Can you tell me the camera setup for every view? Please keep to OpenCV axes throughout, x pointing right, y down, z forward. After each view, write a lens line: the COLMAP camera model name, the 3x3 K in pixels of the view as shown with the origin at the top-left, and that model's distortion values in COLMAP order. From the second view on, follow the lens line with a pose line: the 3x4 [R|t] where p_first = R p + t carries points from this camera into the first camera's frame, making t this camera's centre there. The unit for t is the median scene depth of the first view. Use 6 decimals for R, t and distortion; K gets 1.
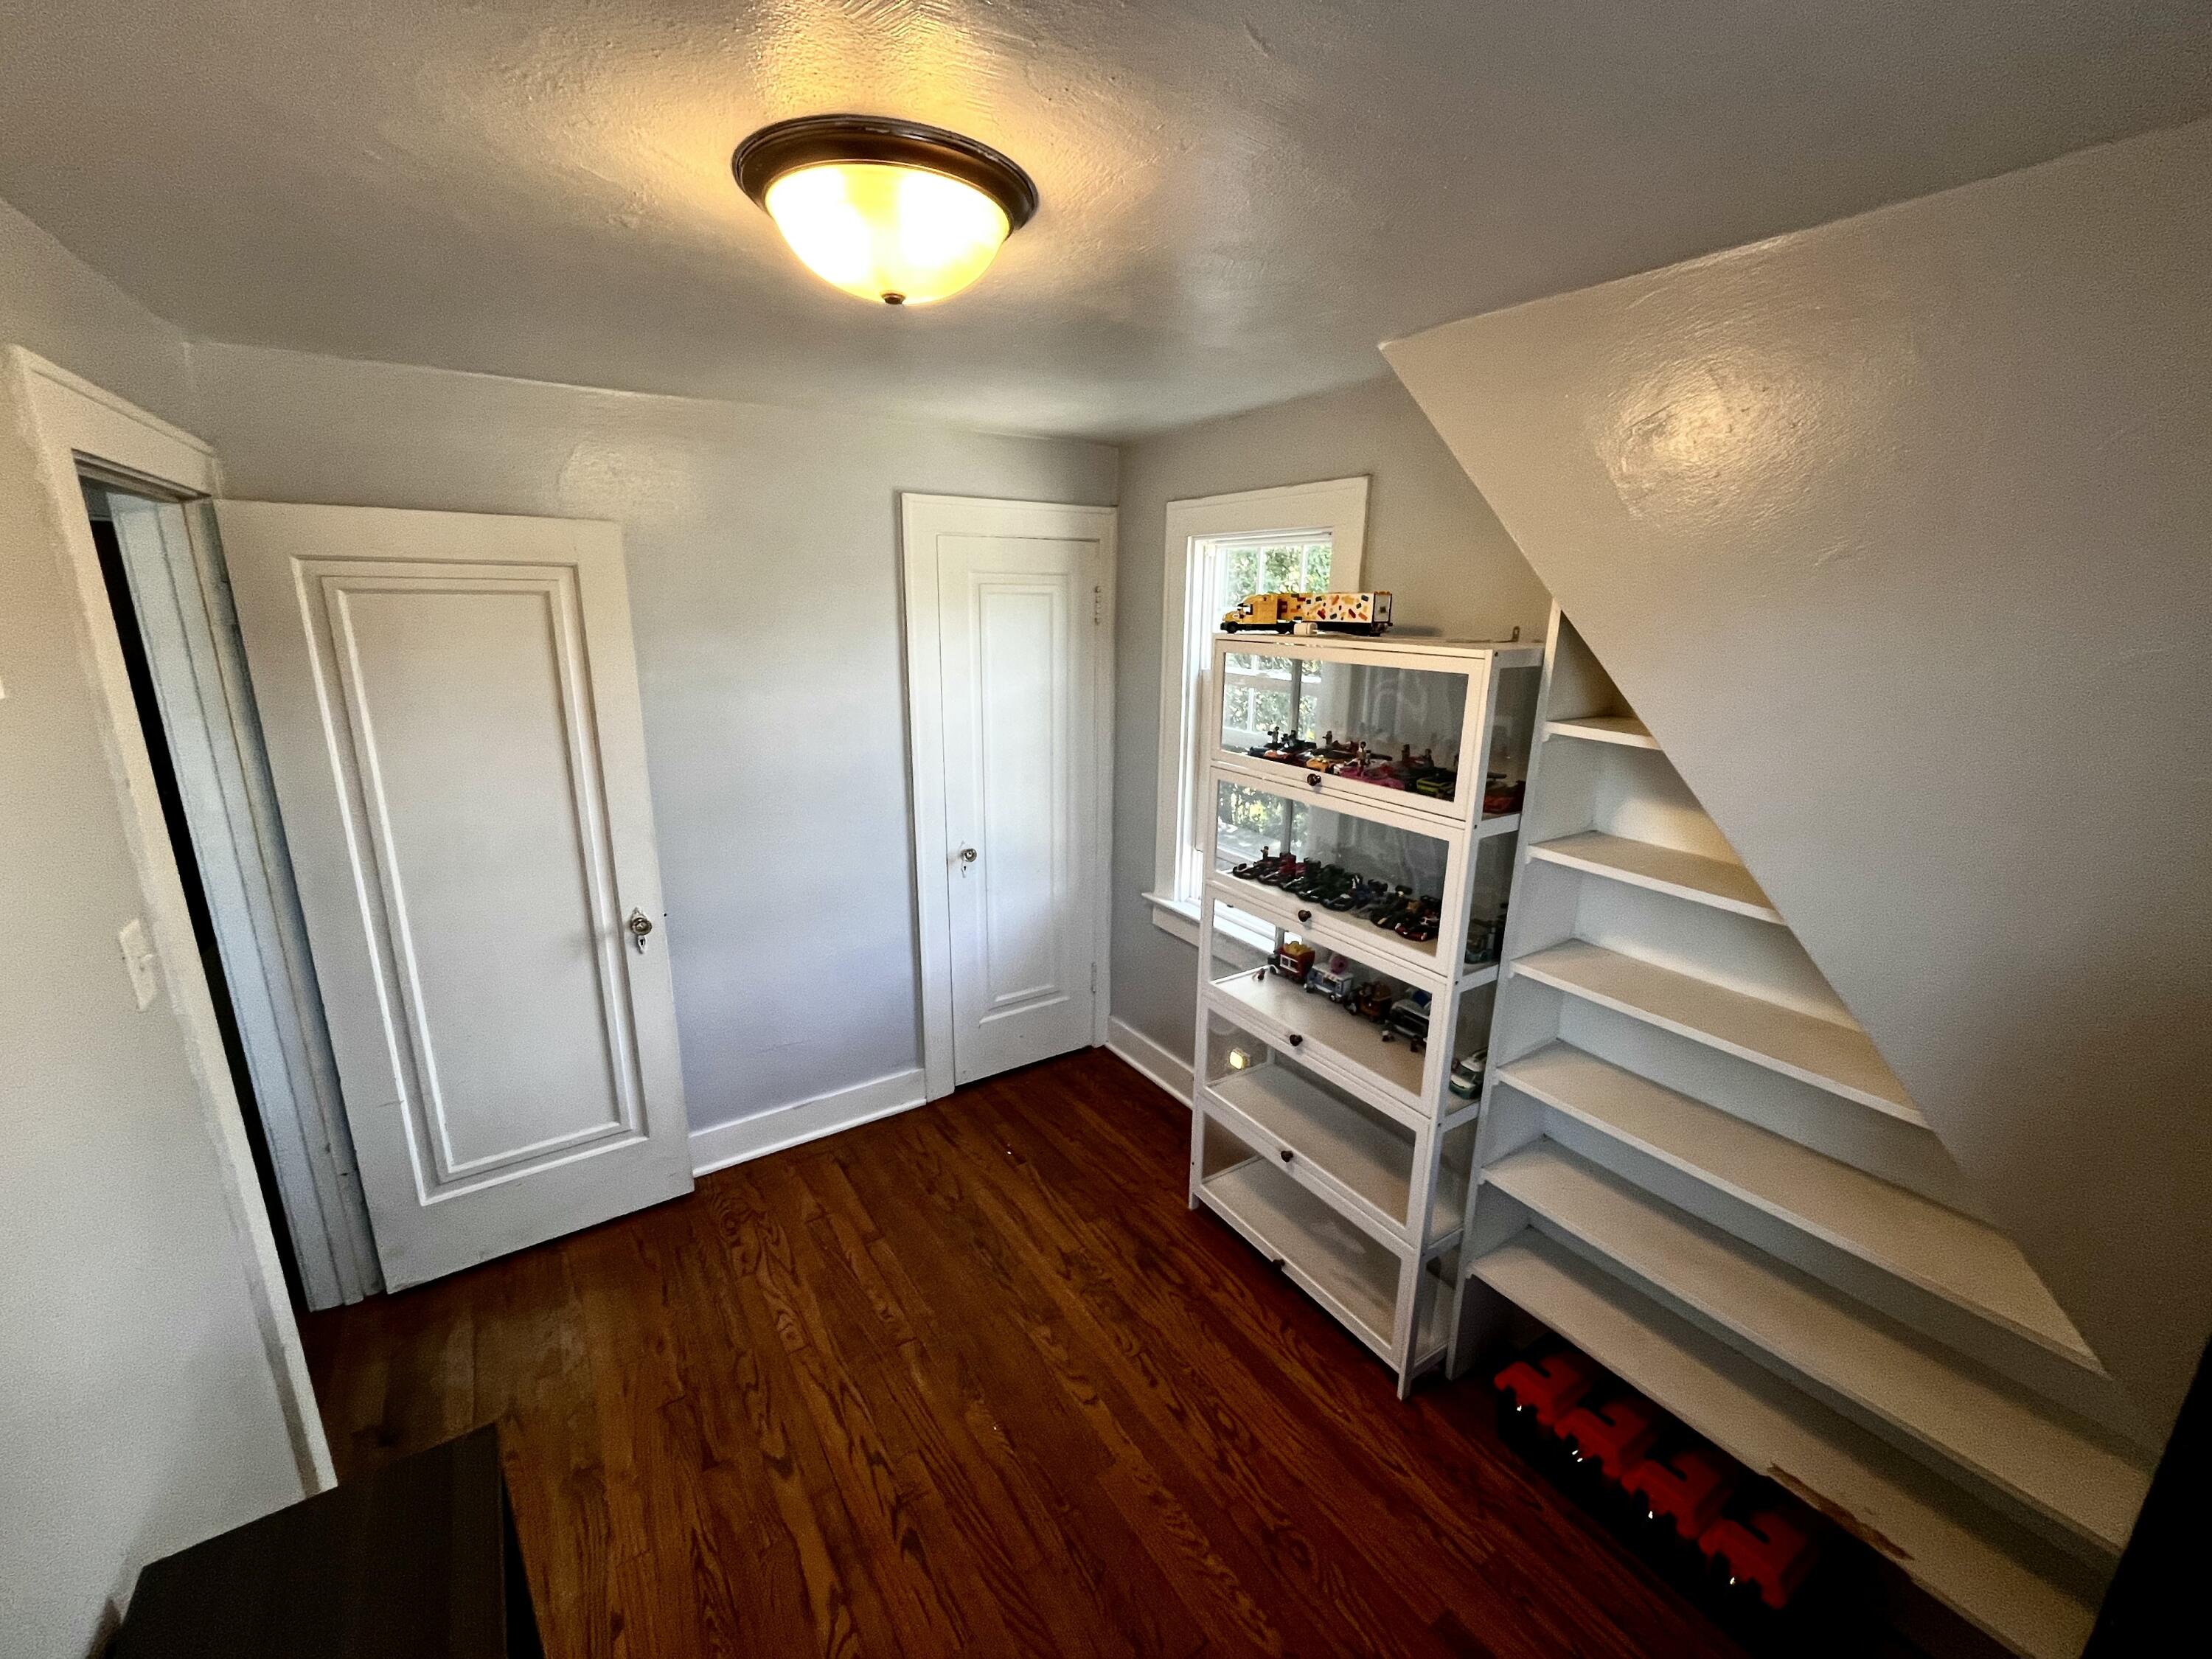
lens RADIAL K [[894.8, 0, 1099.8], [0, 894.8, 829.3], [0, 0, 1]] dist [-0.002087, 0.001095]
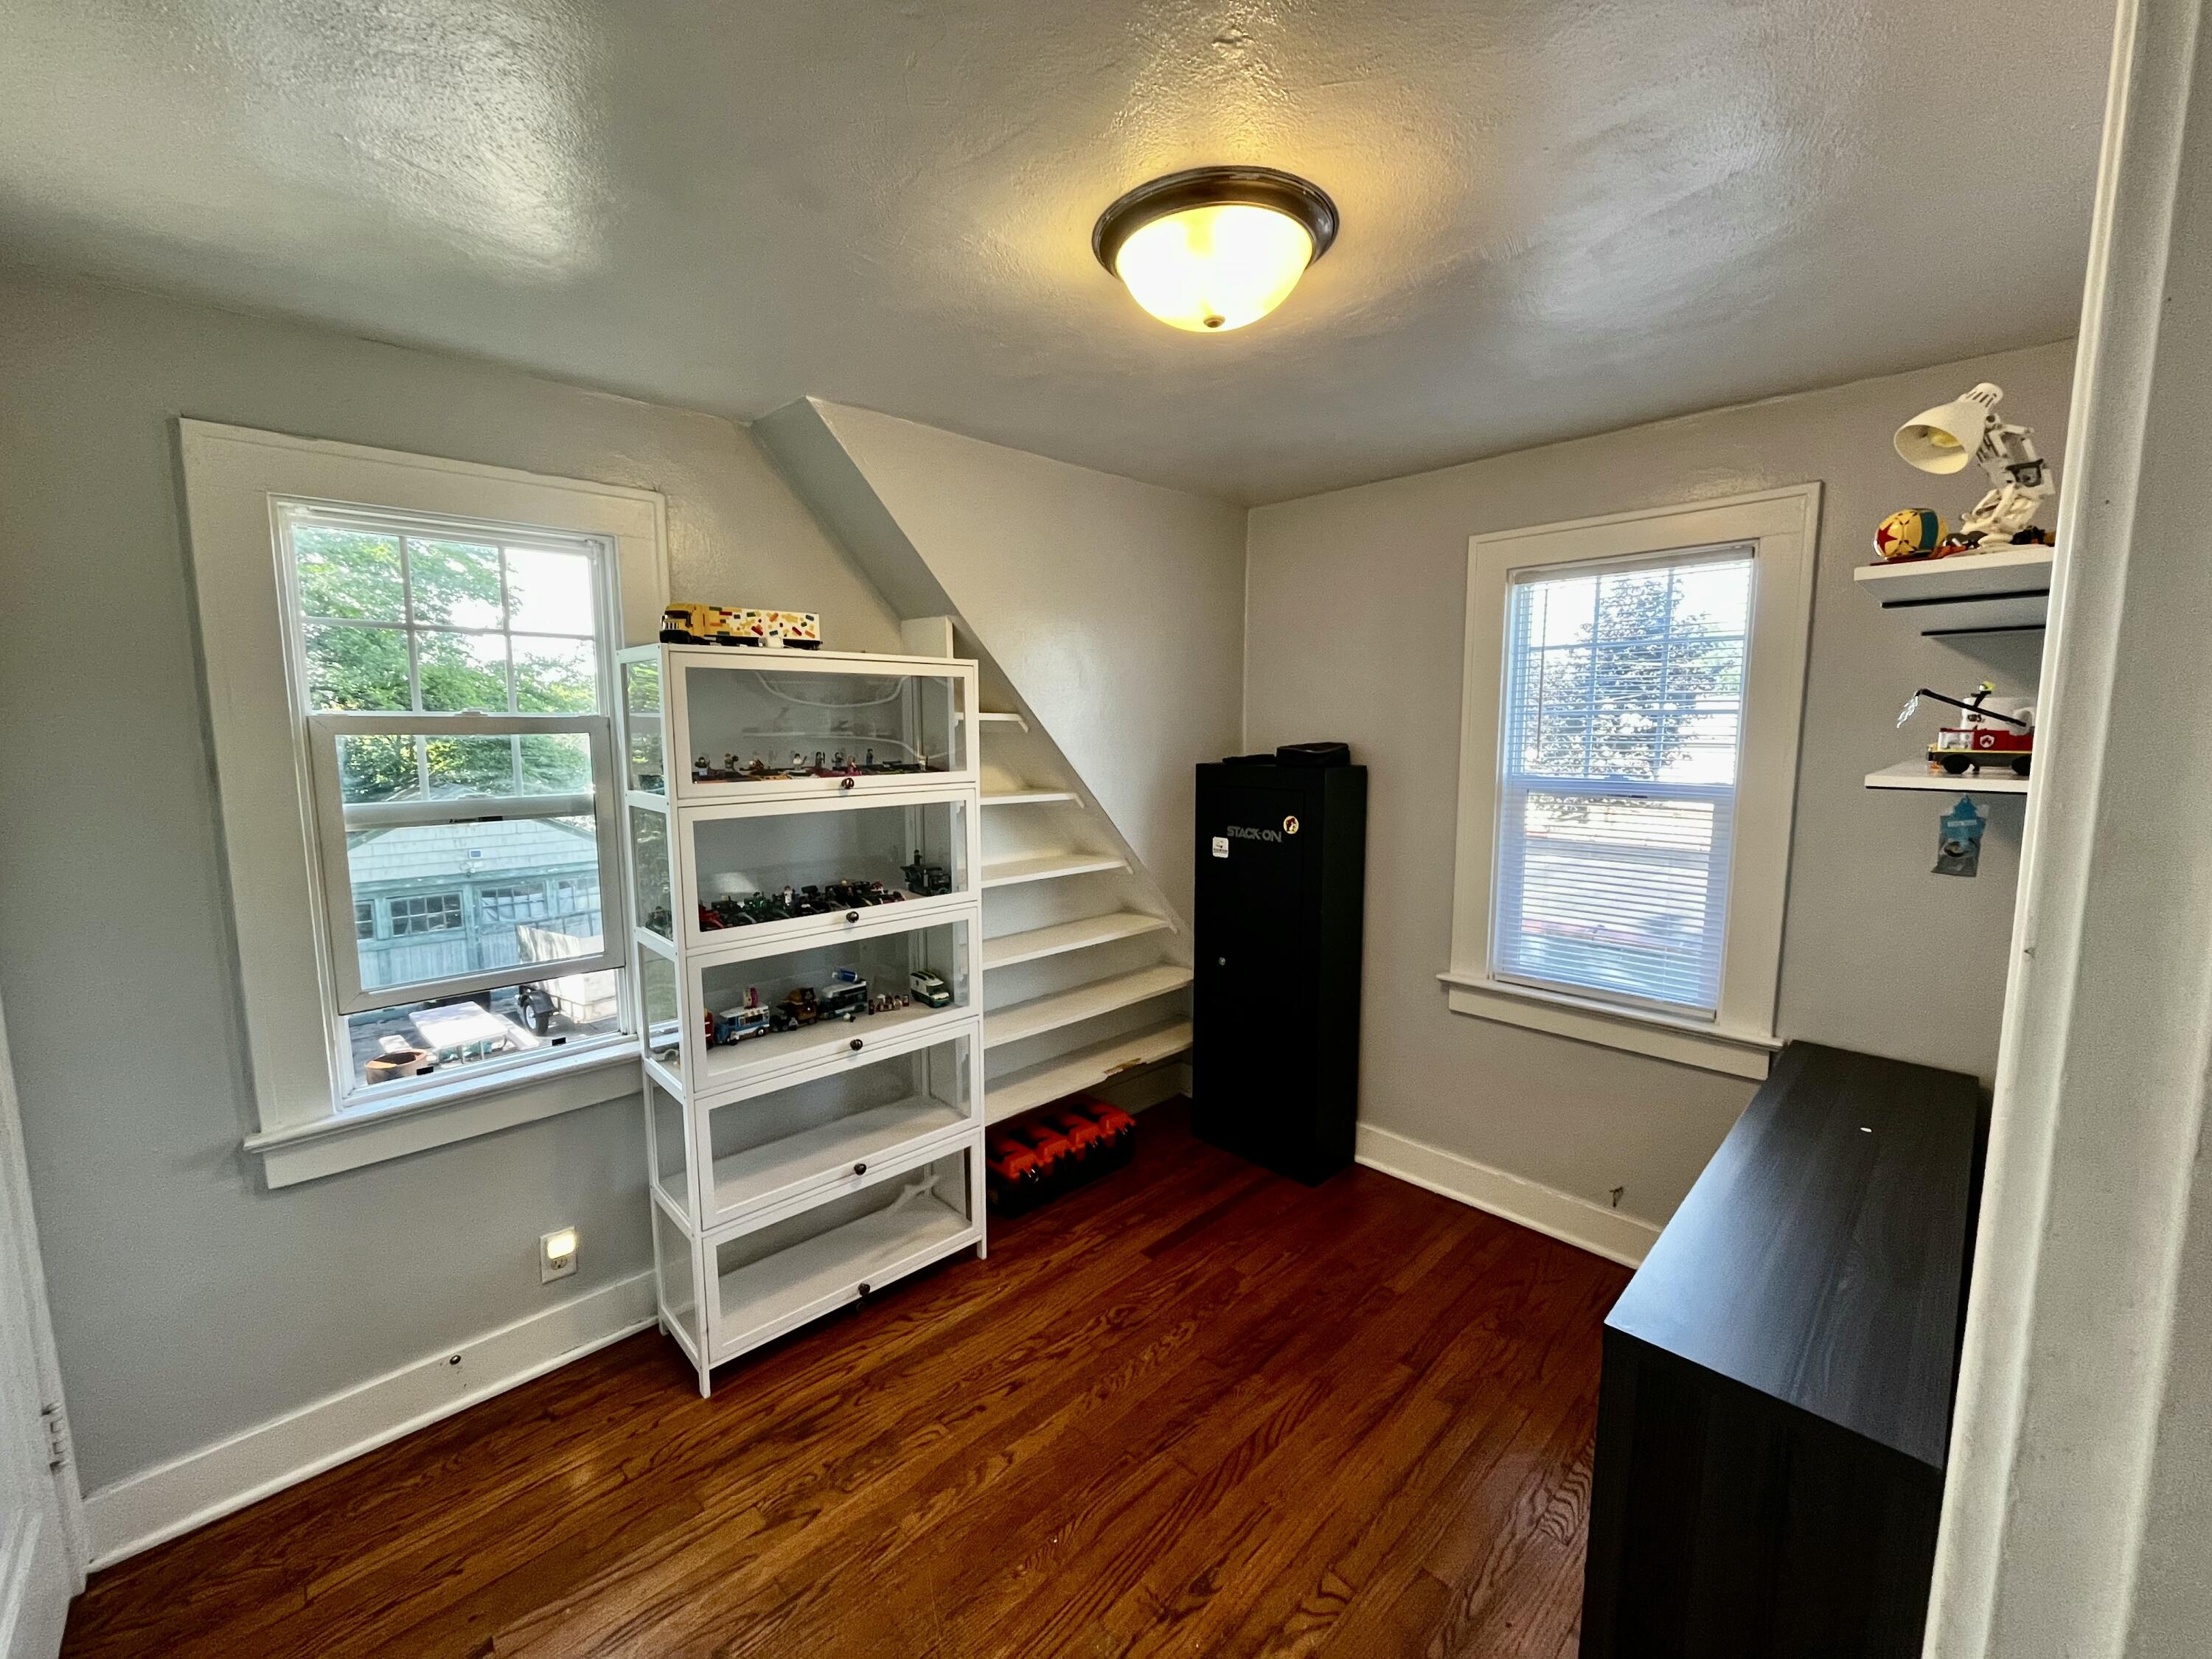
lens RADIAL K [[894.8, 0, 1101.8], [0, 894.8, 829.0], [0, 0, 1]] dist [-0.002087, 0.001095]
pose [[-0.185237, -0.123006, 0.974965, -0.855463], [0.249959, 0.953605, 0.167802, -0.105481], [-0.950372, 0.274784, -0.145897, 0.880279]]
